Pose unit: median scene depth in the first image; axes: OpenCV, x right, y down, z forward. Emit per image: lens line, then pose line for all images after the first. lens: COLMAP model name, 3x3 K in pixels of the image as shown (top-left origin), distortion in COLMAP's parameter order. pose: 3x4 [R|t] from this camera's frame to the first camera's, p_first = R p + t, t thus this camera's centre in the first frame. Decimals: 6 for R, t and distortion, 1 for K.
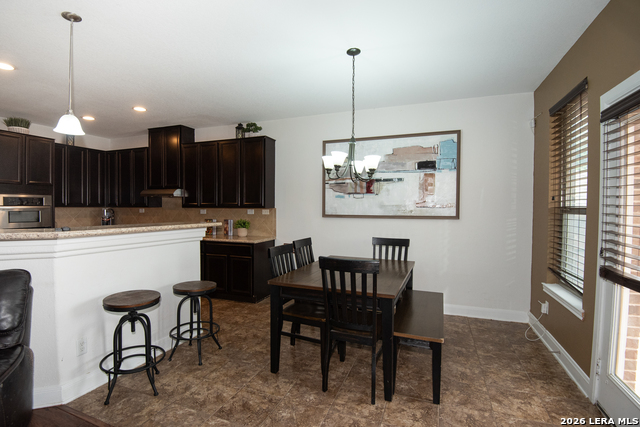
lens RADIAL K [[307.7, 0, 311.1], [0, 307.7, 214.5], [0, 0, 1]] dist [-0.001120, -0.025078]
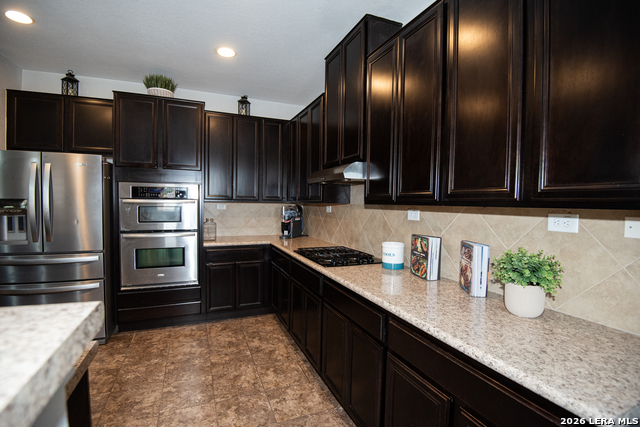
lens RADIAL K [[313.7, 0, 317.5], [0, 313.7, 215.4], [0, 0, 1]] dist [0.000475, -0.031259]
pose [[0.713642, 0.036389, -0.699565, -0.242825], [-0.032537, 0.999294, 0.018788, -0.021307], [0.699754, 0.009354, 0.714322, 0.999151]]
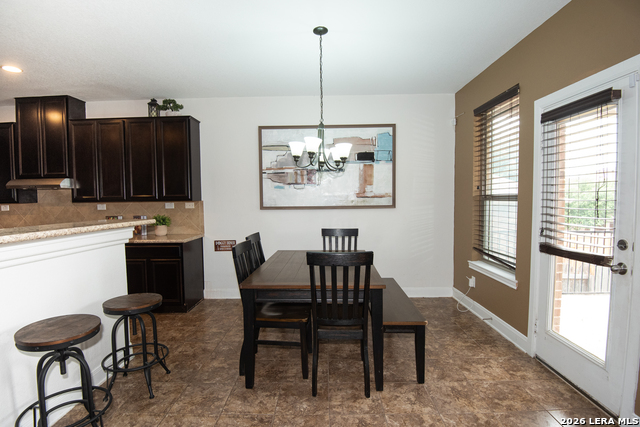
lens RADIAL K [[313.7, 0, 317.5], [0, 313.7, 215.4], [0, 0, 1]] dist [0.000475, -0.031259]
pose [[0.936967, -0.033676, 0.347790, -0.177491], [0.023780, 0.999183, 0.032685, -0.001072], [-0.348607, -0.022354, 0.937002, 0.082327]]
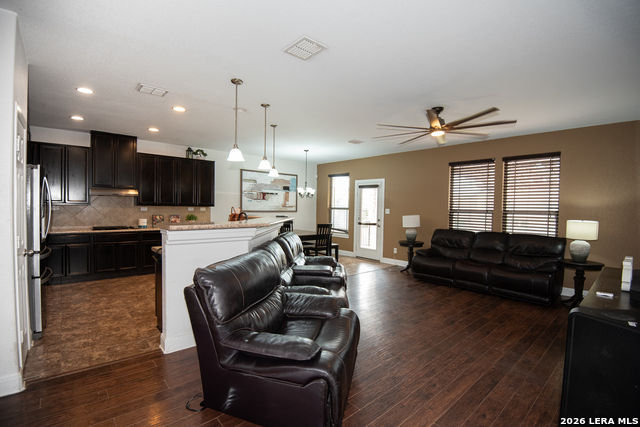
lens RADIAL K [[313.7, 0, 317.5], [0, 313.7, 215.4], [0, 0, 1]] dist [0.000475, -0.031259]
pose [[0.456573, -0.019781, 0.889466, -1.875621], [0.007191, 0.999802, 0.018544, -0.003192], [-0.889657, -0.002071, 0.456625, -0.297029]]
